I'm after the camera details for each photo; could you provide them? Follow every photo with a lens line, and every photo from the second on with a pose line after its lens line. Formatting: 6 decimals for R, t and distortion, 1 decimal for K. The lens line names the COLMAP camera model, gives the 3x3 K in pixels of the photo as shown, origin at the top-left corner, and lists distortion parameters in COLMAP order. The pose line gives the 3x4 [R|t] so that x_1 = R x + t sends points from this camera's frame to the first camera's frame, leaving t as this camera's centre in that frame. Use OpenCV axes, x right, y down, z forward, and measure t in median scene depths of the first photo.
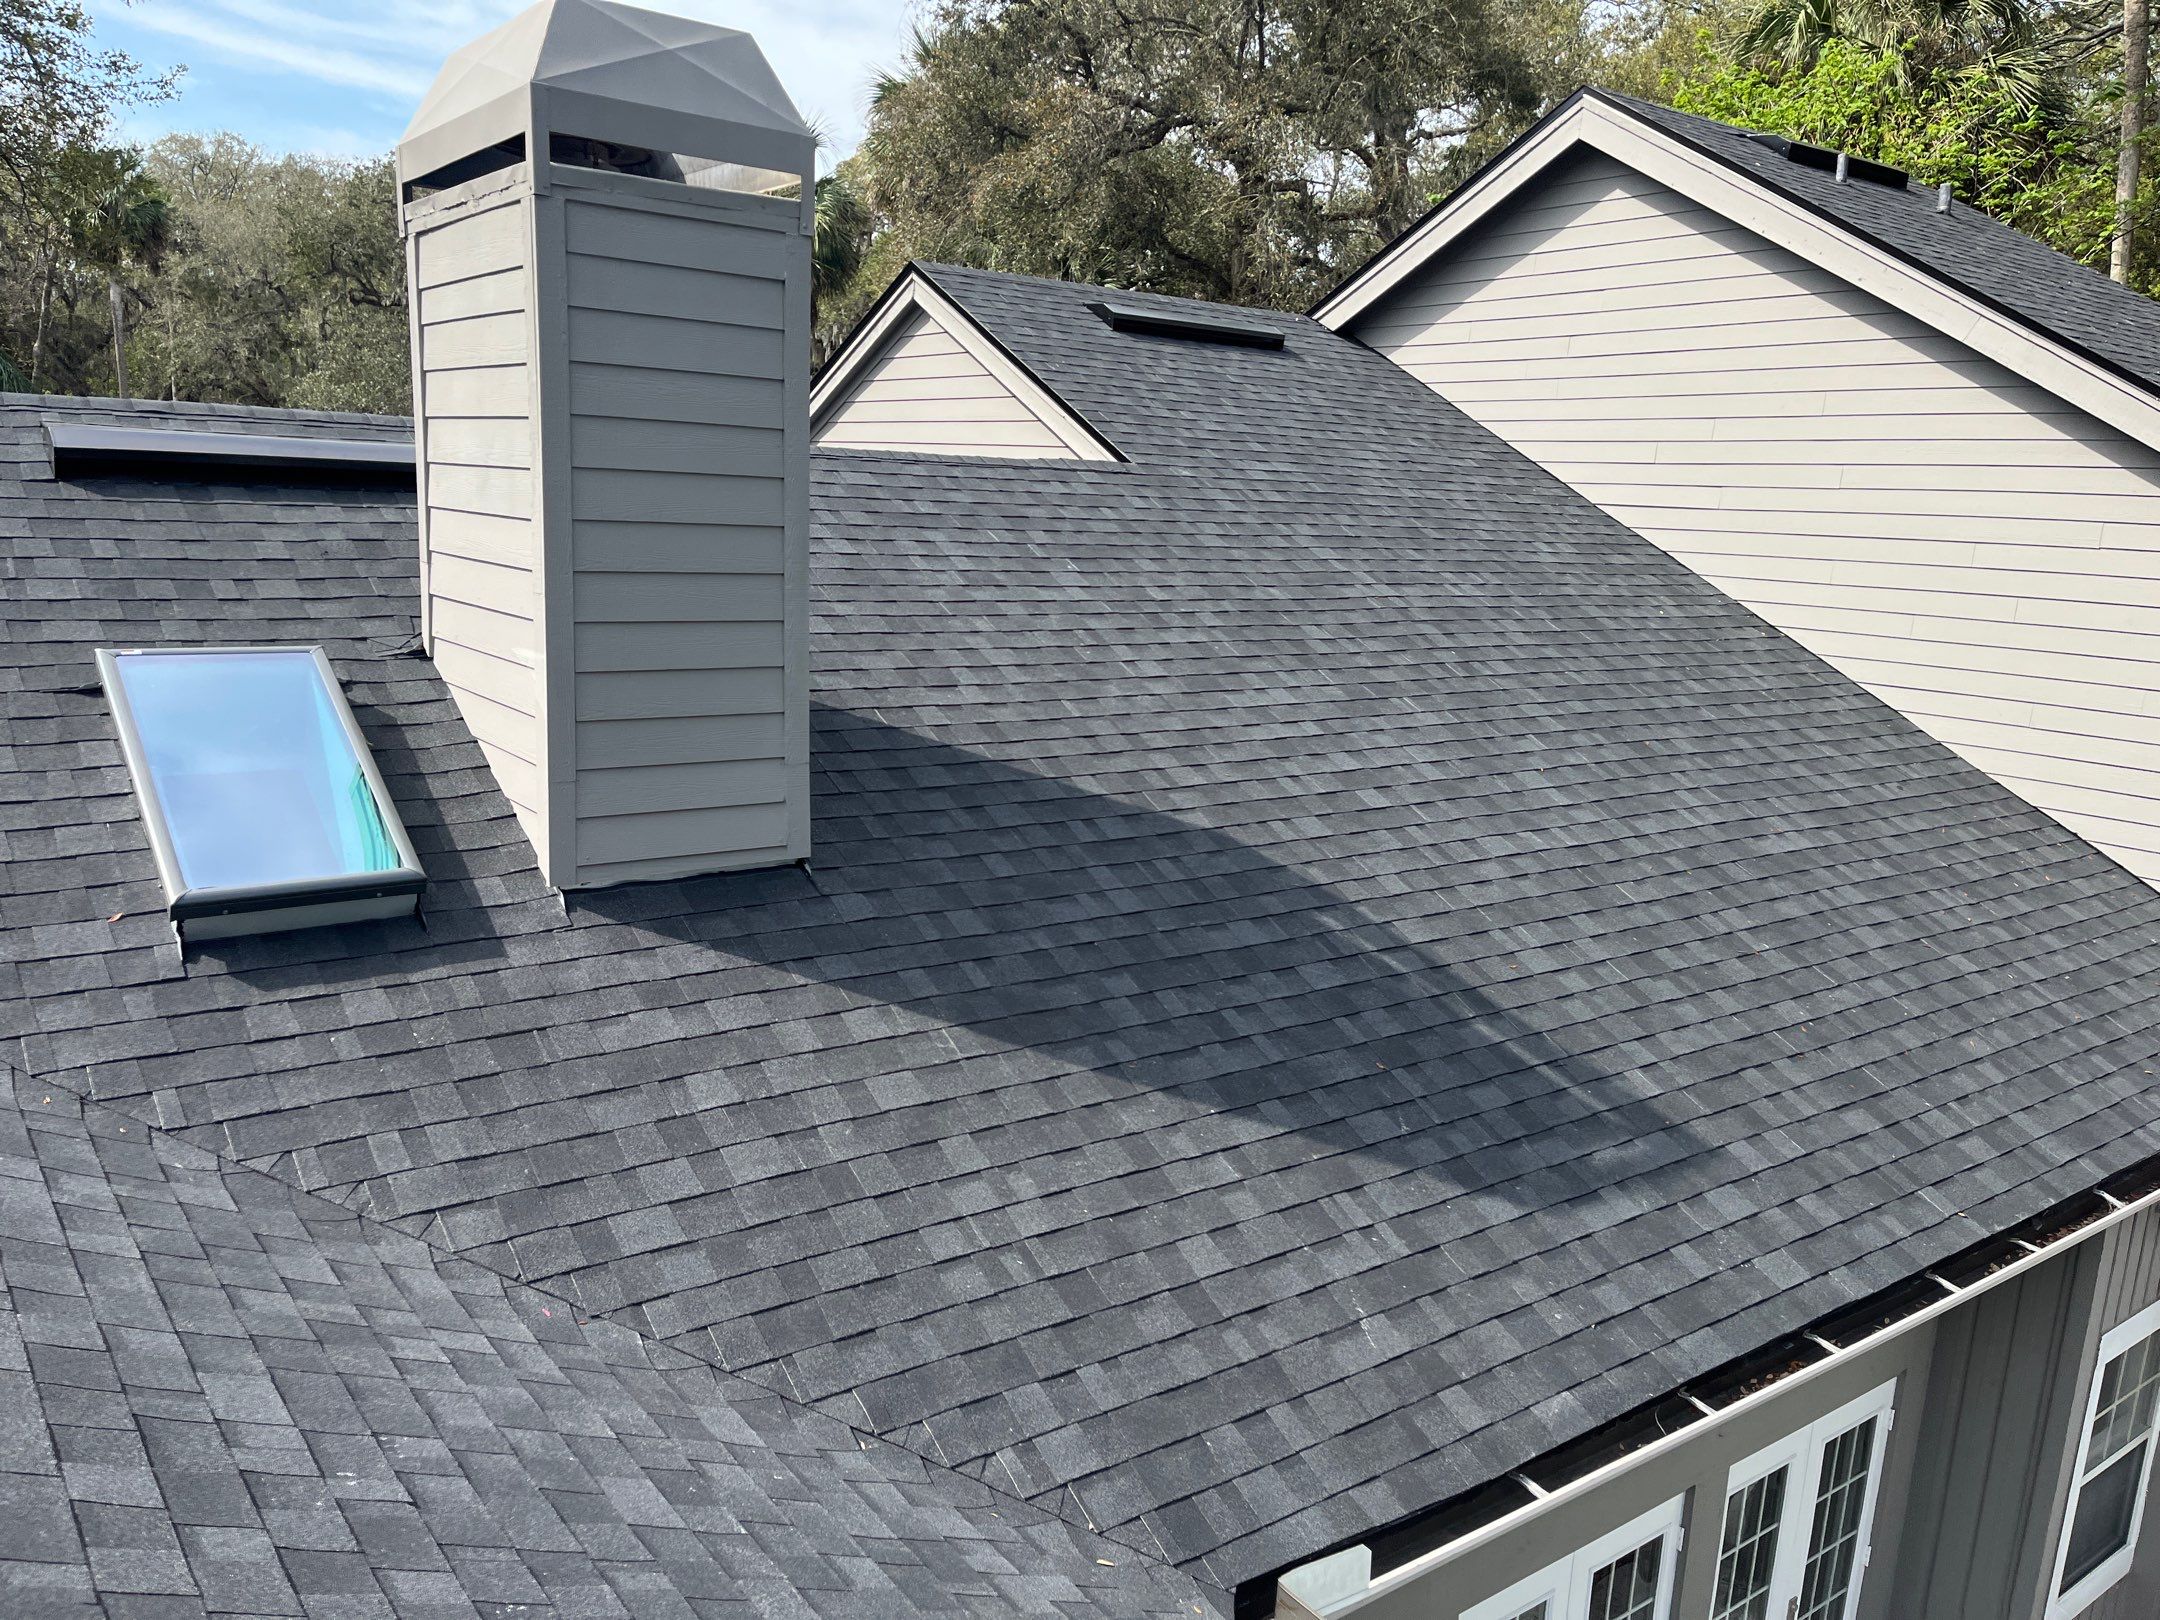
lens RADIAL K [[1628.6, 0, 1079.0], [0, 1628.6, 847.9], [0, 0, 1]] dist [0.065382, -0.088690]
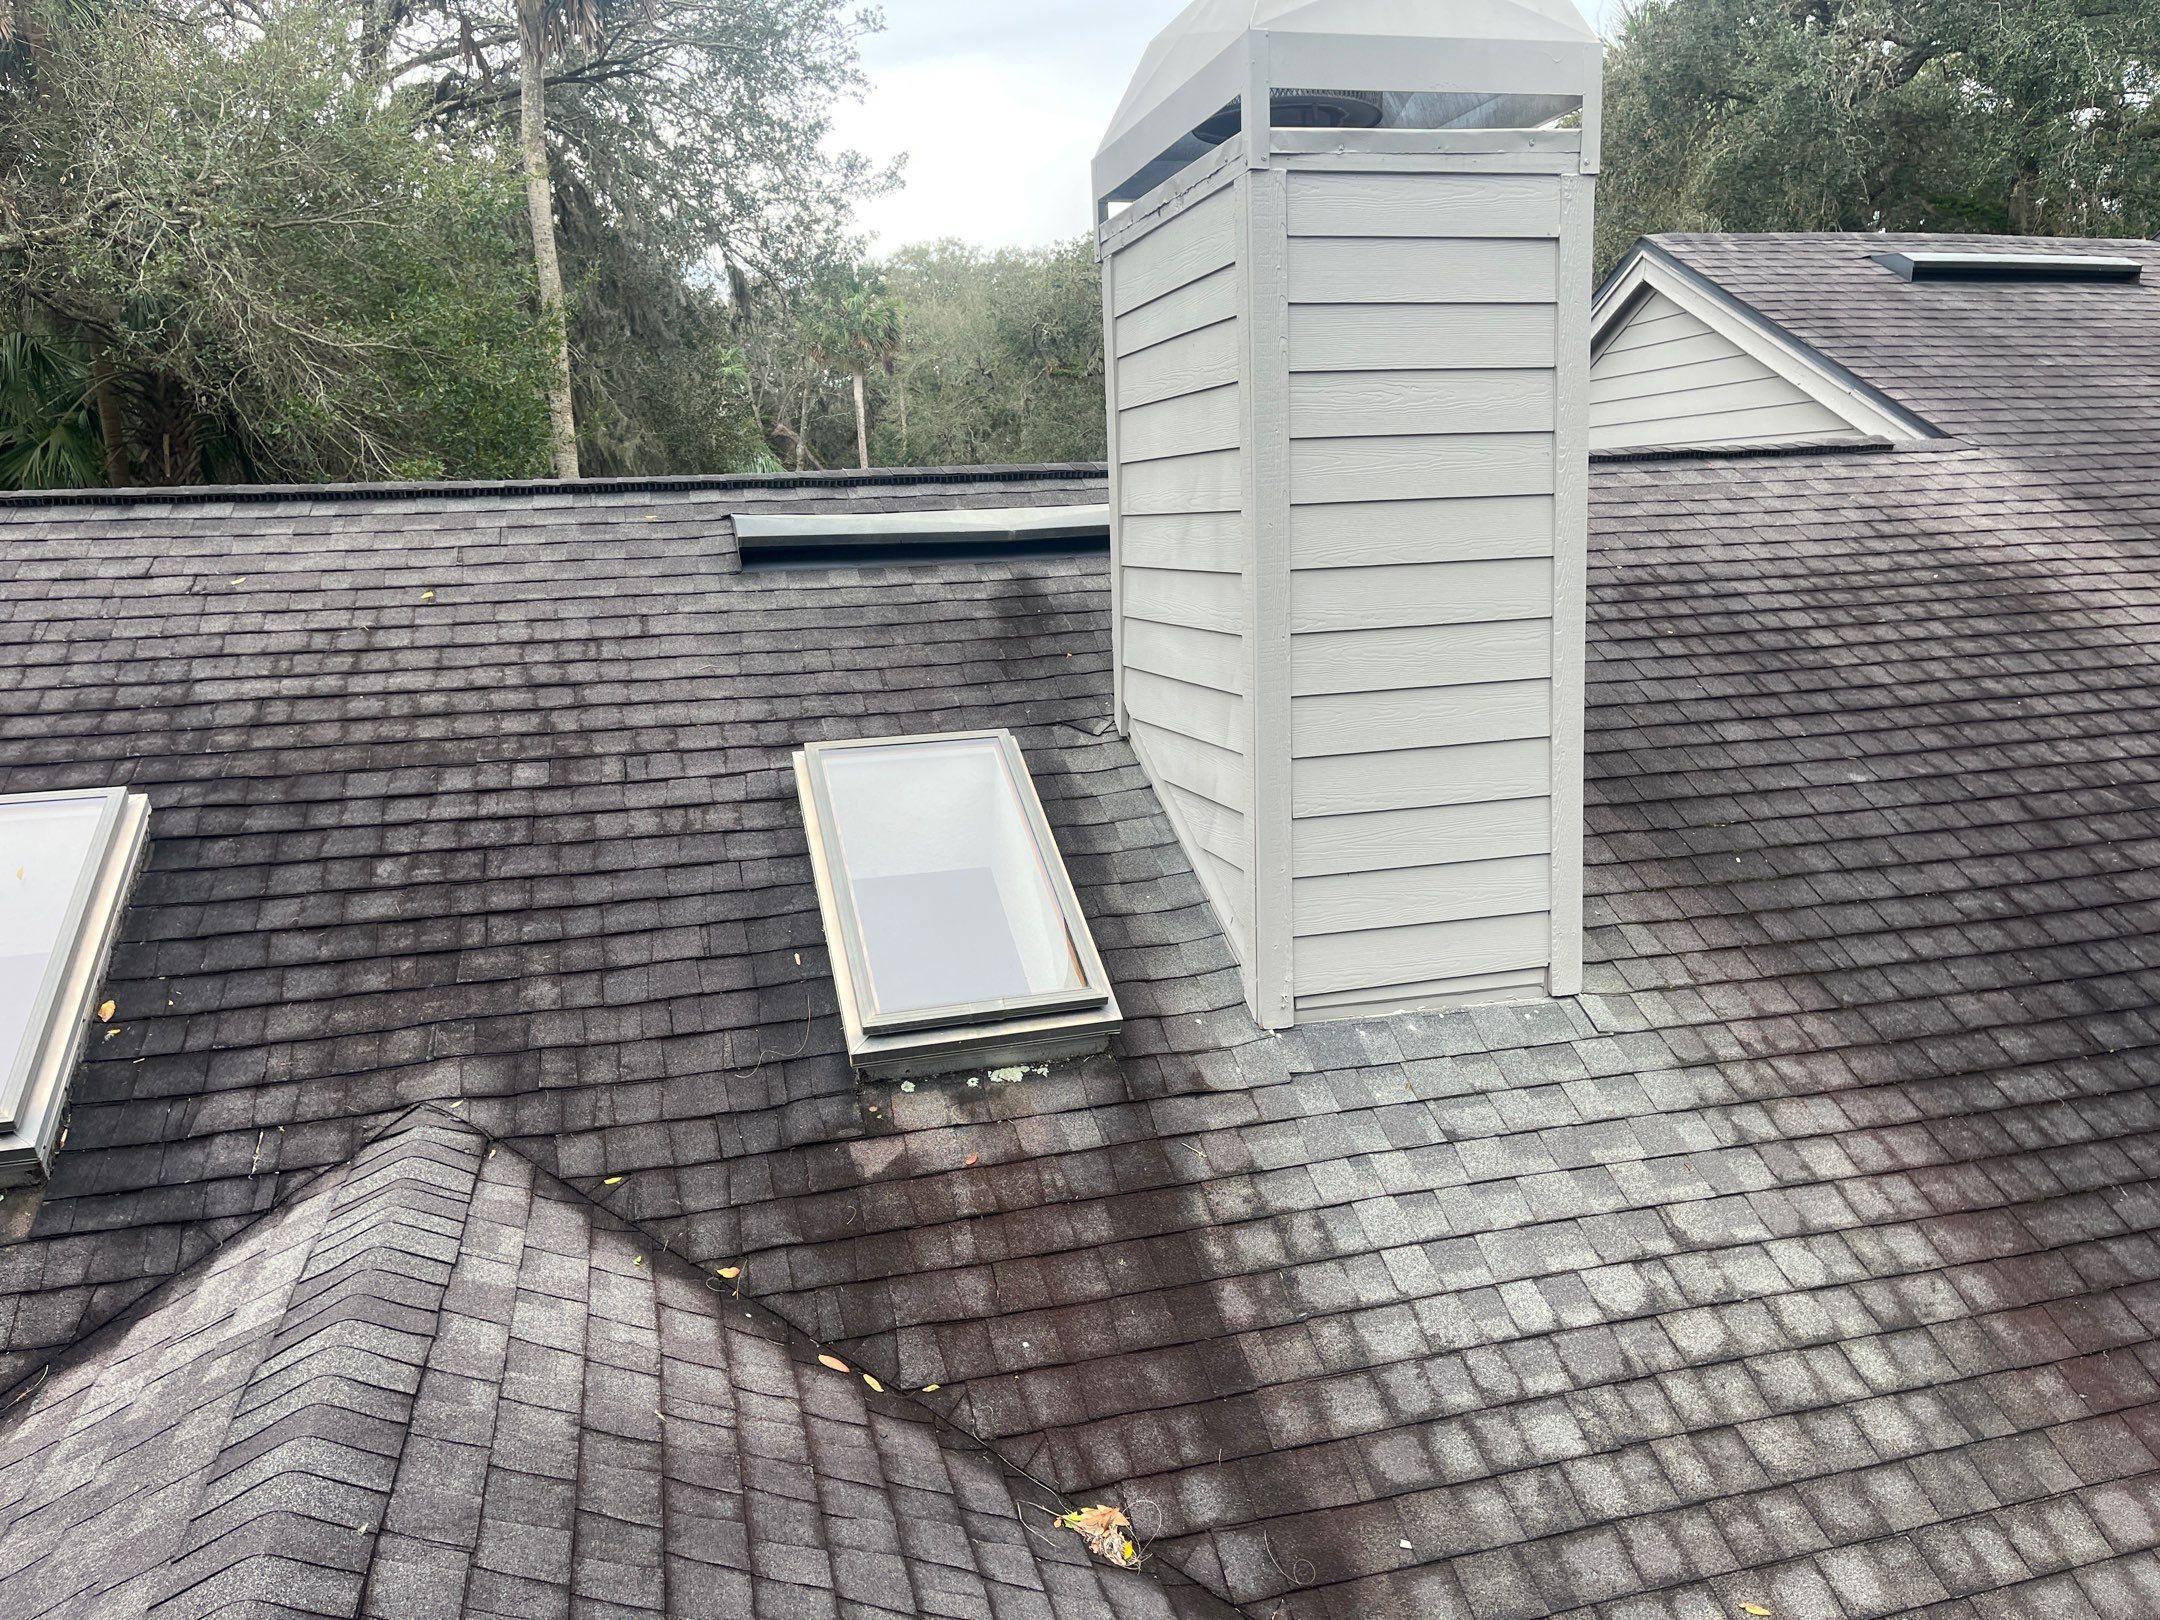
lens RADIAL K [[1628.6, 0, 1079.0], [0, 1628.6, 847.9], [0, 0, 1]] dist [0.065382, -0.088690]
pose [[0.921622, -0.004221, -0.388065, -0.039622], [-0.003141, 0.999827, -0.018334, -0.020463], [0.388075, 0.018116, 0.921450, 0.094464]]
